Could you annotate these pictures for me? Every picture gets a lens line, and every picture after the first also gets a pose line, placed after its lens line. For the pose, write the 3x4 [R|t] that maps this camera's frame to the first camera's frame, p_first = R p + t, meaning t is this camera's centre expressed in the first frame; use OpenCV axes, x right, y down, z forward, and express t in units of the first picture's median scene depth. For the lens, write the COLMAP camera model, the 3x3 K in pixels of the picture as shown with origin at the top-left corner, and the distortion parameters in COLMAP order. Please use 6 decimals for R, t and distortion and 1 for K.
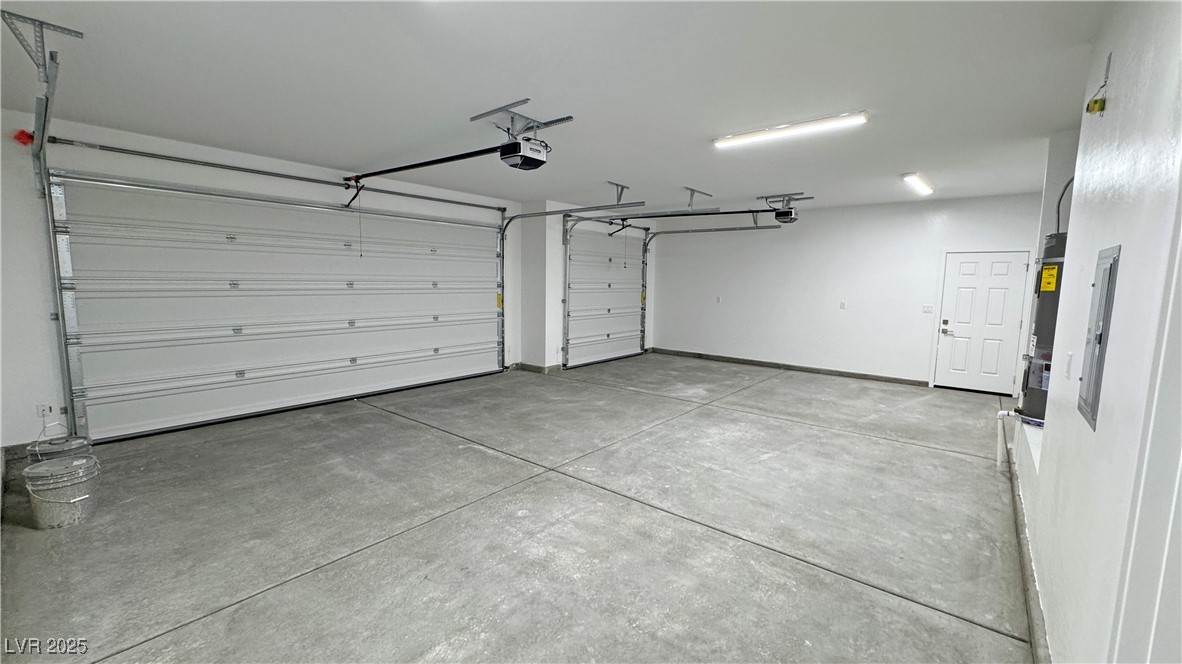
lens RADIAL K [[471.8, 0, 589.2], [0, 471.8, 326.6], [0, 0, 1]] dist [-0.003099, -0.000243]
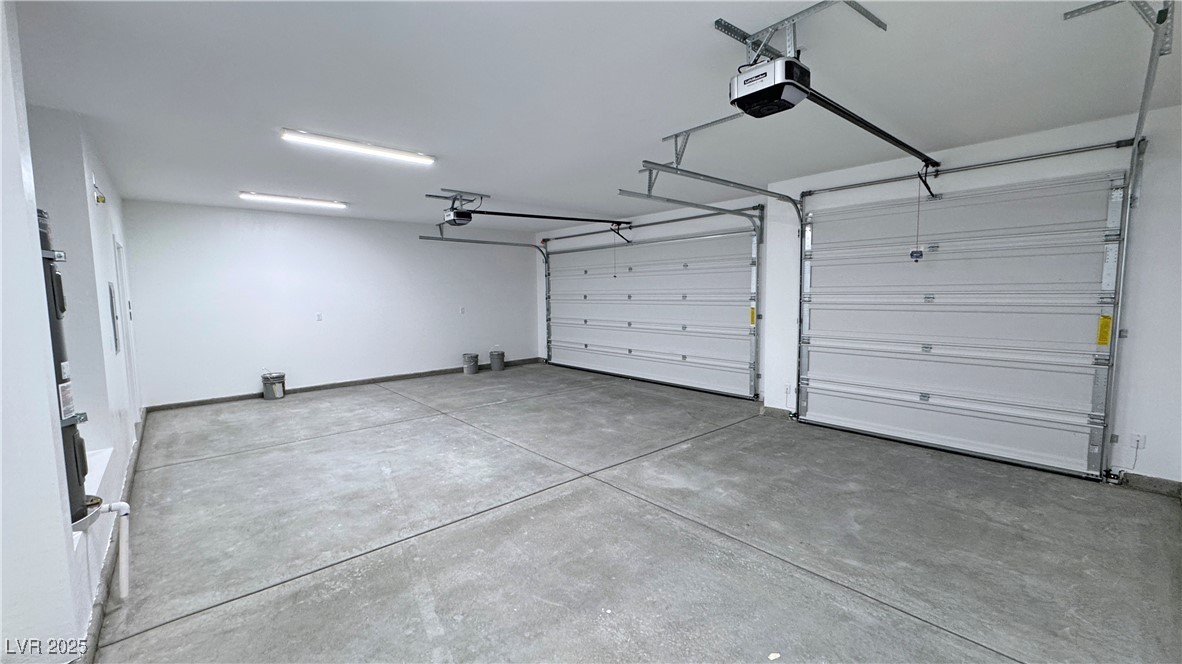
lens RADIAL K [[471.8, 0, 592.3], [0, 471.8, 334.9], [0, 0, 1]] dist [-0.003099, -0.000243]
pose [[-0.146011, 0.077992, -0.986204, 1.191631], [-0.088176, 0.991894, 0.091497, -0.126063], [0.985346, 0.100319, -0.137950, 1.446326]]
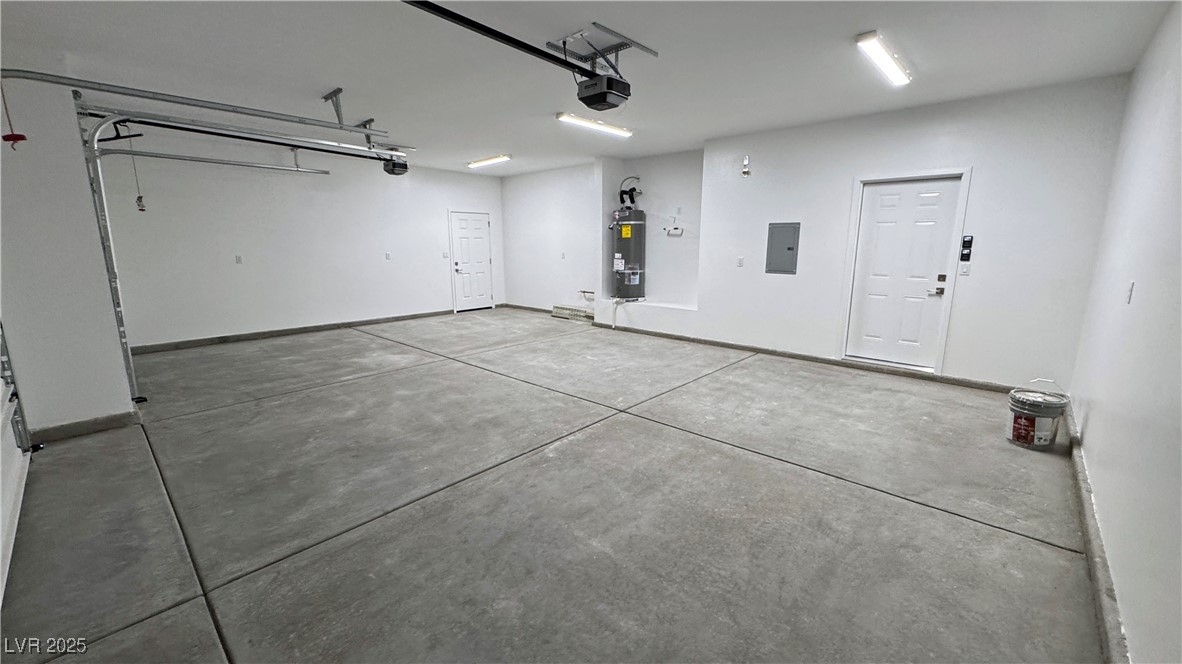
lens RADIAL K [[471.8, 0, 593.4], [0, 471.8, 330.5], [0, 0, 1]] dist [-0.003099, -0.000243]
pose [[0.046014, -0.203956, 0.977898, -0.946025], [0.098606, 0.975081, 0.198729, -0.083574], [-0.994062, 0.087282, 0.064979, 0.843264]]
